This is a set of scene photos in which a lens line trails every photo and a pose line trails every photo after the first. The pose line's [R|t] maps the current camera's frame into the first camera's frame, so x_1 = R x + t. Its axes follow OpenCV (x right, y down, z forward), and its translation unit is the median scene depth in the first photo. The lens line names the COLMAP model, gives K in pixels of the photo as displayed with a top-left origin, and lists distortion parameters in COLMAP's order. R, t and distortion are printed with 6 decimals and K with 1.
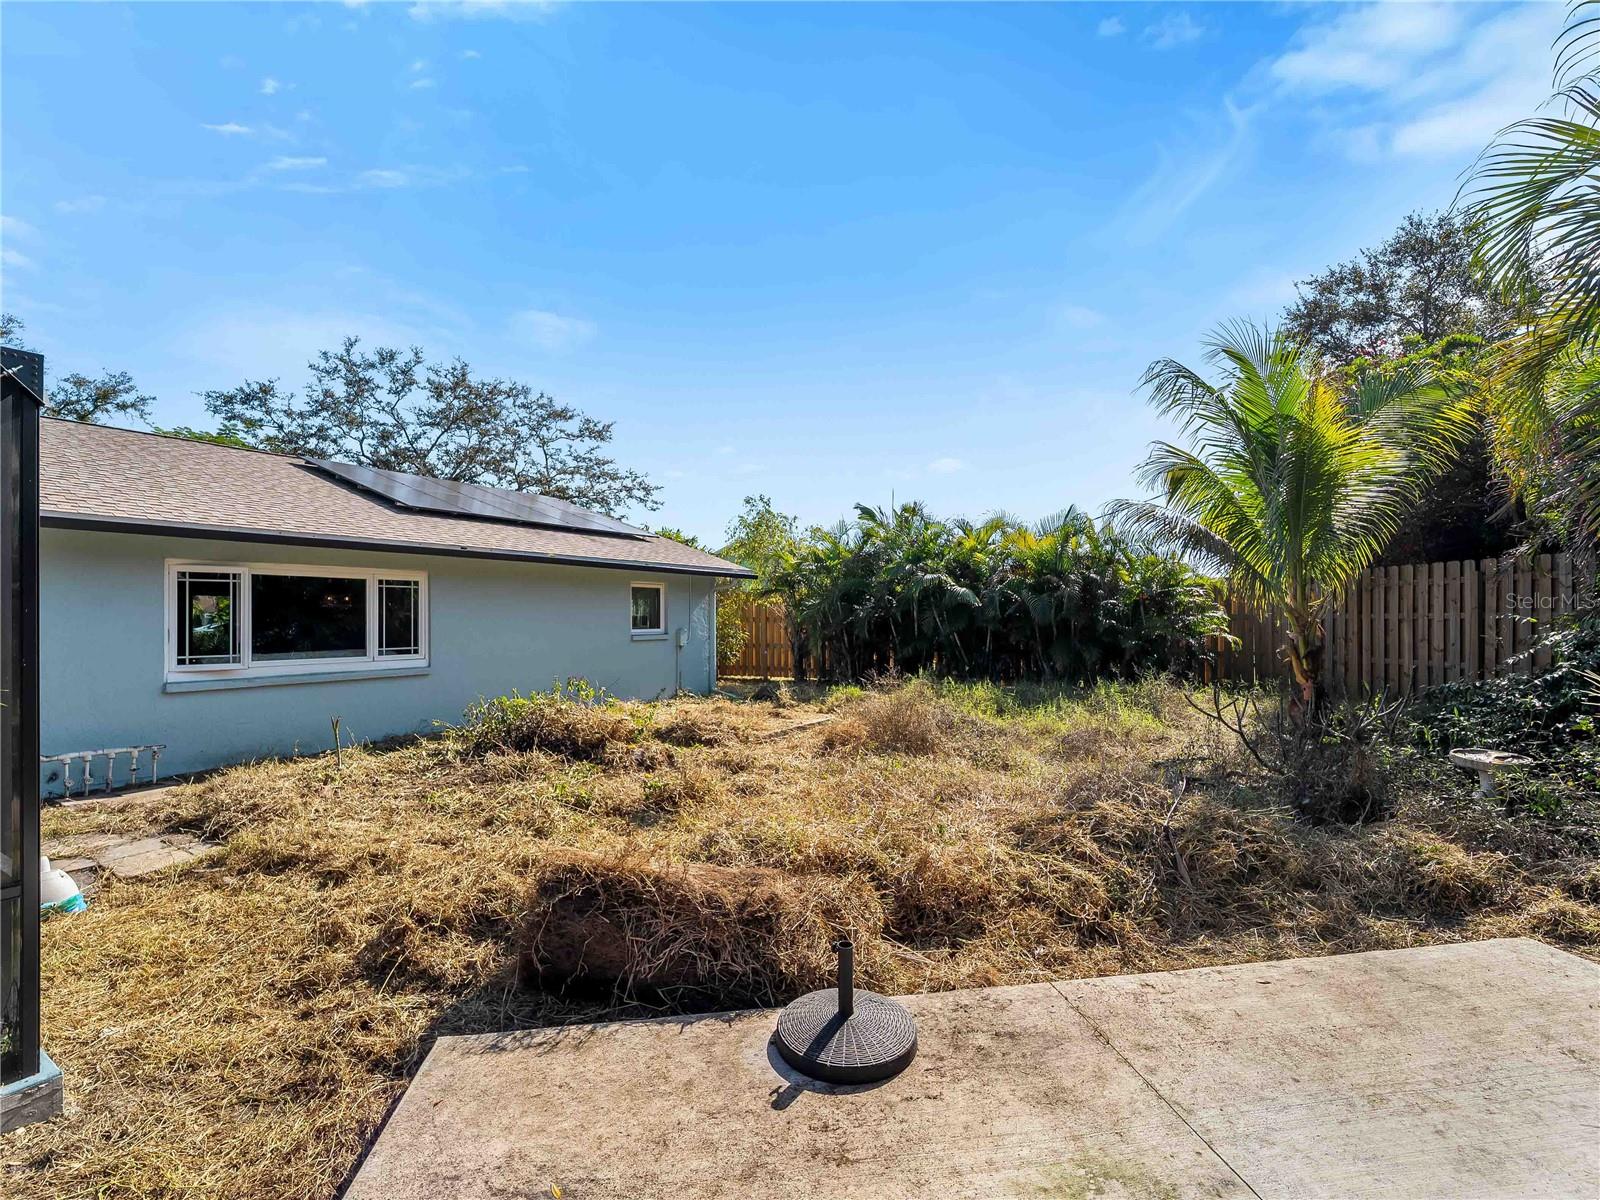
lens RADIAL K [[727.0, 0, 810.3], [0, 727.0, 614.9], [0, 0, 1]] dist [-0.001892, -0.000323]
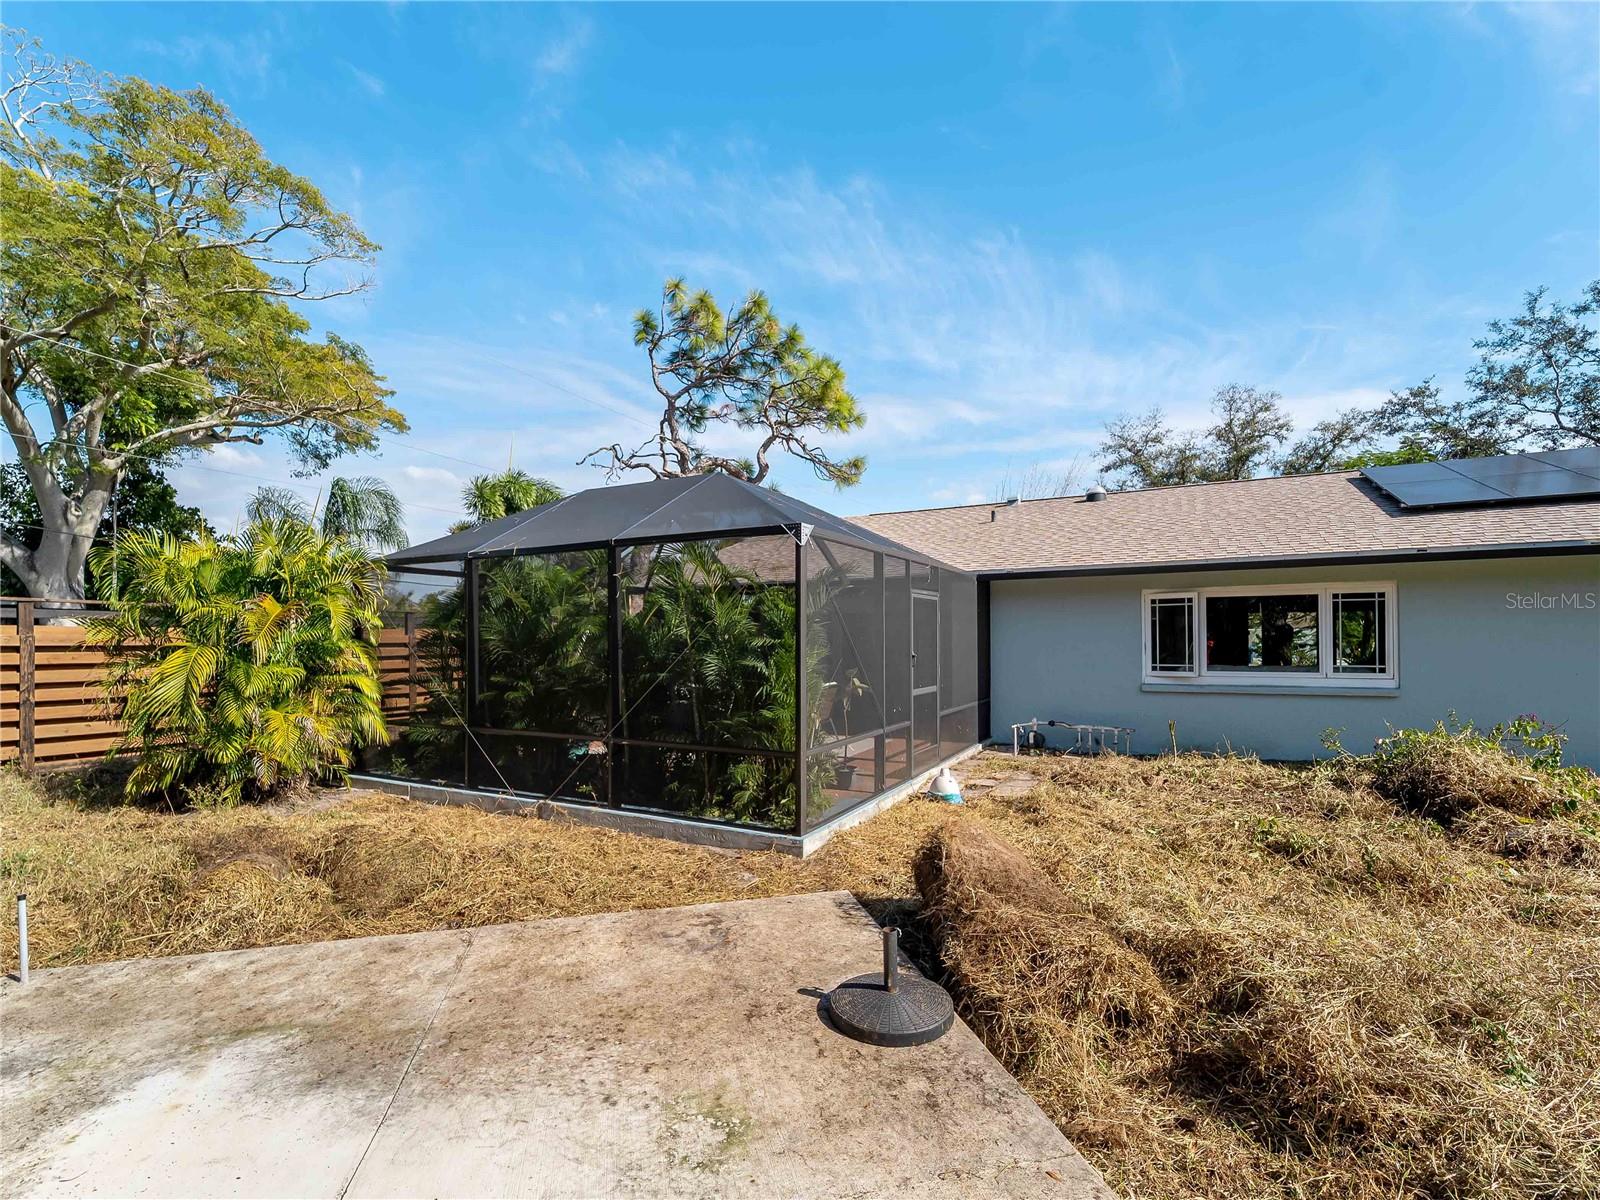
lens RADIAL K [[741.7, 0, 789.9], [0, 741.7, 626.2], [0, 0, 1]] dist [0.000057, -0.000018]
pose [[0.053471, -0.012223, -0.998495, 0.353560], [0.012192, 0.999859, -0.011587, -0.002896], [0.998495, -0.011554, 0.053612, 0.230261]]
